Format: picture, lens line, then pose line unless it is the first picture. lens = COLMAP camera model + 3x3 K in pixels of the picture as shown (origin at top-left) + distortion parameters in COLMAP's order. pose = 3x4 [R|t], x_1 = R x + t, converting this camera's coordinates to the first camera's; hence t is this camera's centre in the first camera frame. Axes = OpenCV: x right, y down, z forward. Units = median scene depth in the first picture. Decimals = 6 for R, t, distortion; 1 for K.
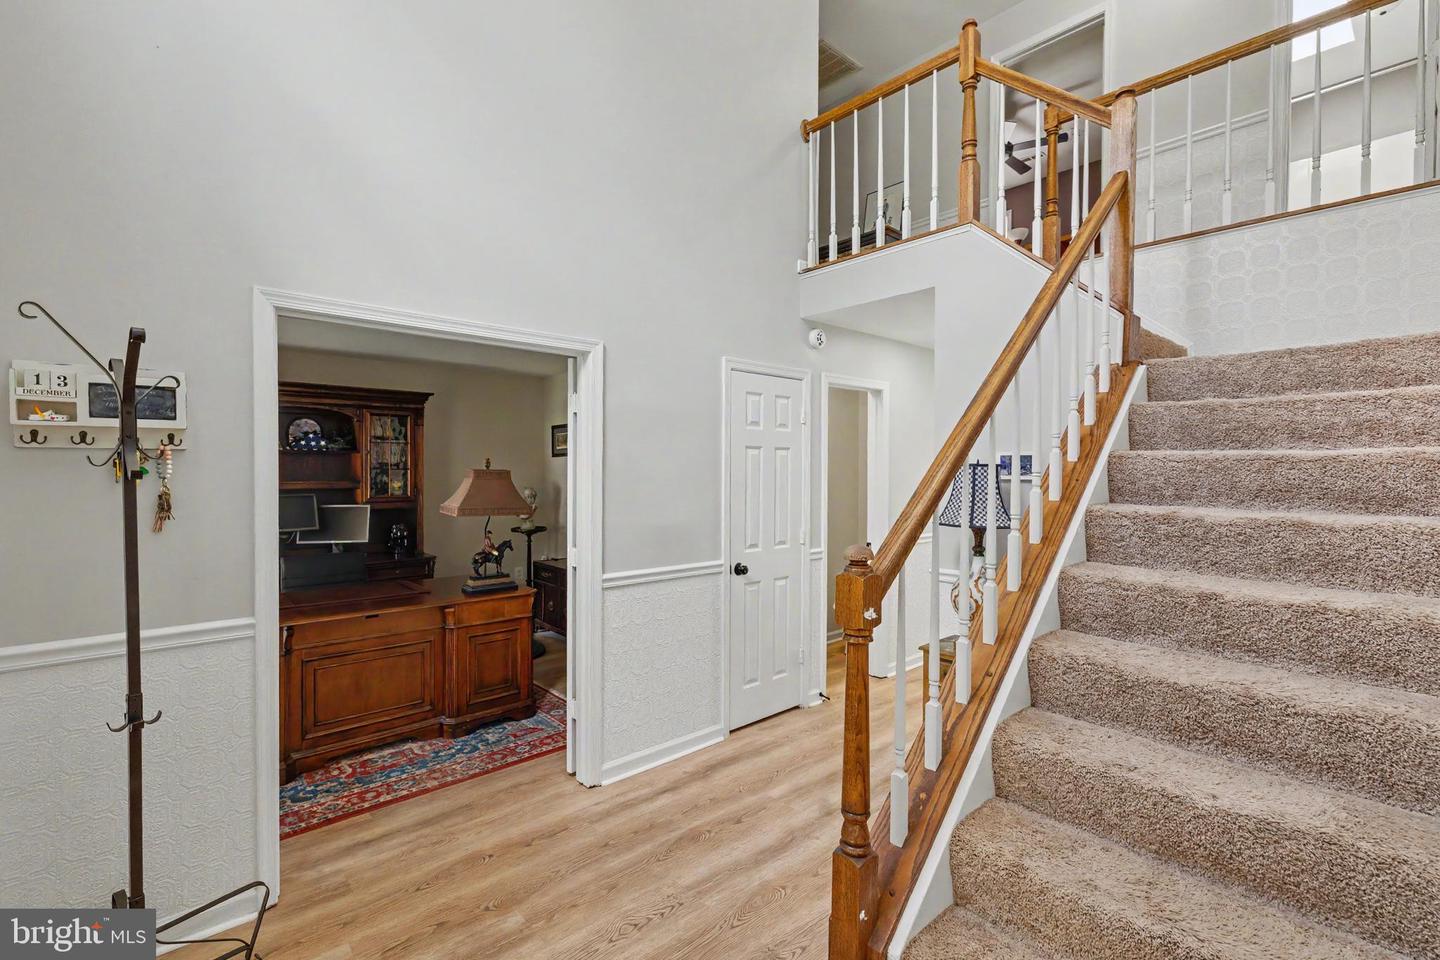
lens RADIAL K [[620.2, 0, 709.7], [0, 620.2, 475.7], [0, 0, 1]] dist [0.000788, 0.000009]
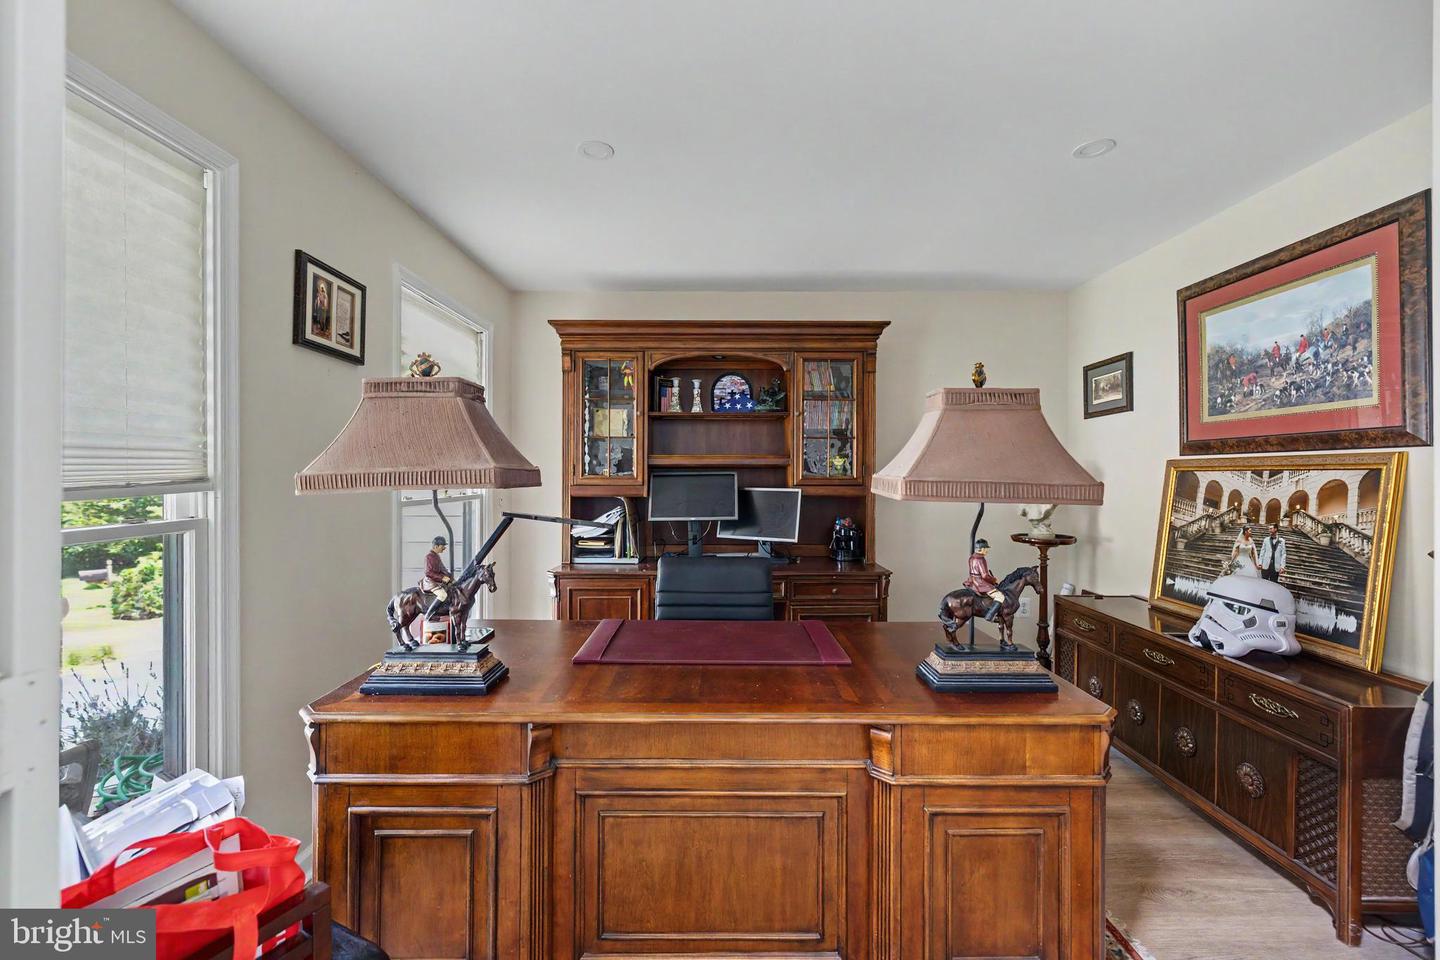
lens RADIAL K [[620.2, 0, 714.1], [0, 620.2, 473.8], [0, 0, 1]] dist [0.000788, 0.000009]
pose [[0.741353, -0.001453, -0.671114, -0.205676], [-0.003067, 0.999980, -0.005553, 0.046230], [0.671109, 0.006176, 0.741333, 0.560583]]
